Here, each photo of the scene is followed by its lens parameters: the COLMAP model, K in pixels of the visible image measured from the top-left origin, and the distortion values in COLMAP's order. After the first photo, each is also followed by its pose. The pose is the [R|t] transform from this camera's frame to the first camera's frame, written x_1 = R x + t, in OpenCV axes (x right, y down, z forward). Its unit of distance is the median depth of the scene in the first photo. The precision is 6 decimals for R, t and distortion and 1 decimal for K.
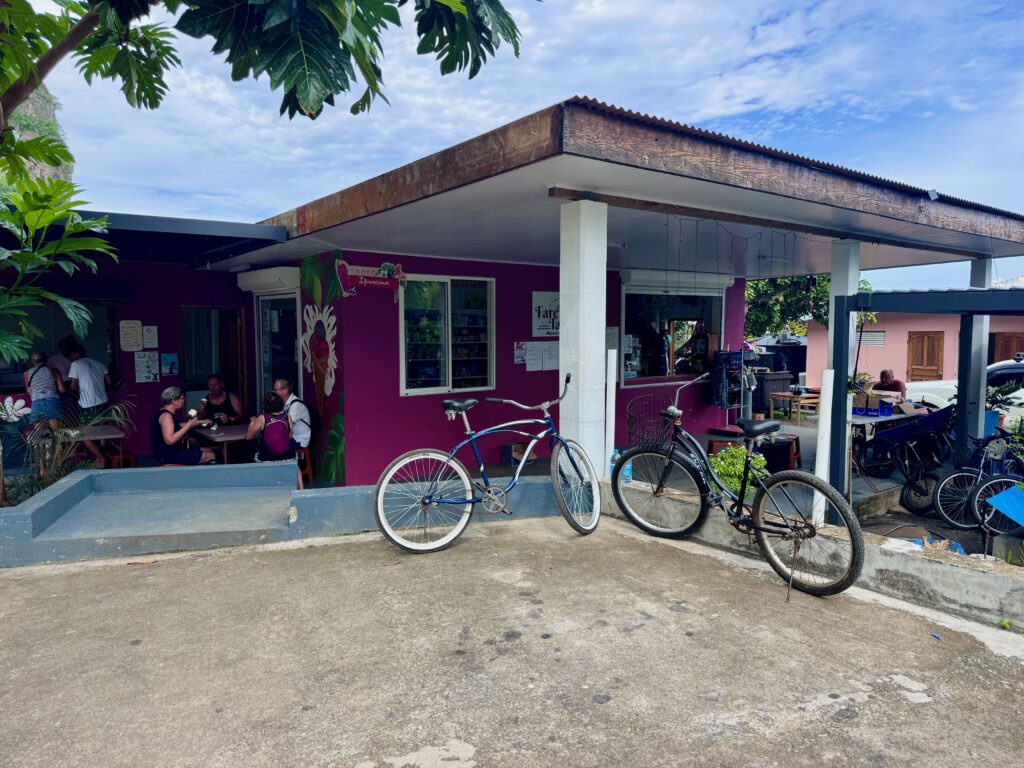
lens RADIAL K [[716.9, 0, 513.3], [0, 716.9, 382.2], [0, 0, 1]] dist [0.010075, 0.001973]
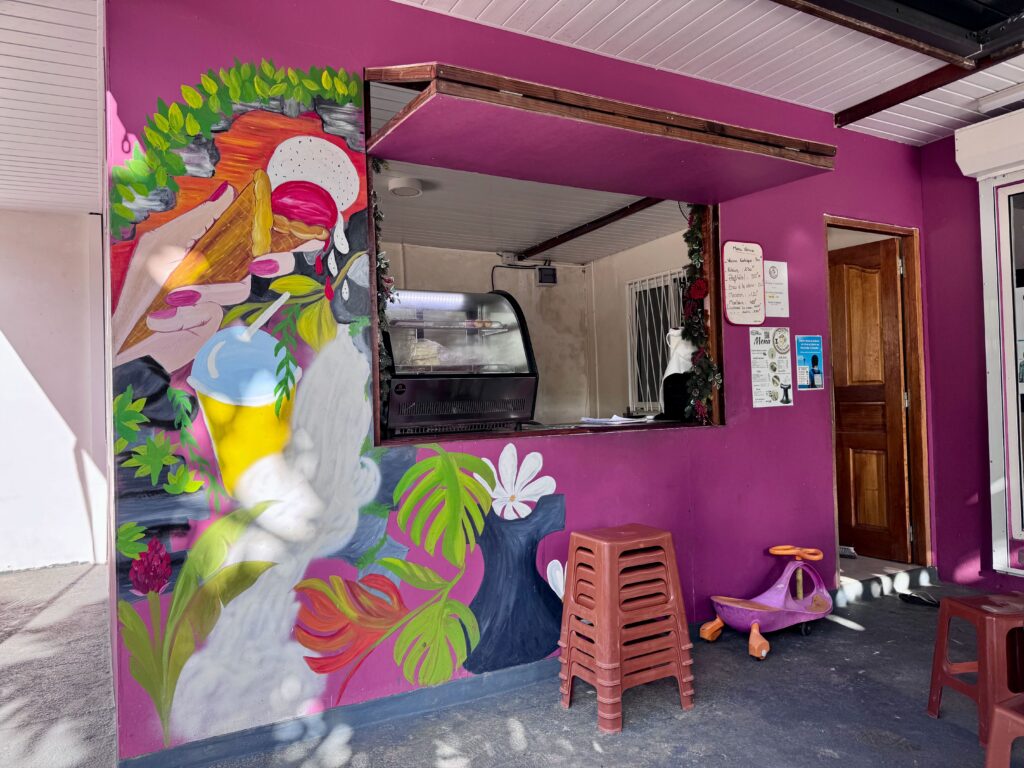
lens RADIAL K [[716.9, 0, 510.7], [0, 716.9, 384.7], [0, 0, 1]] dist [0.010075, 0.001973]
pose [[0.987905, -0.026882, -0.152713, -0.588073], [0.012524, 0.995473, -0.094212, 0.021965], [0.154554, 0.091160, 0.983770, 0.607044]]
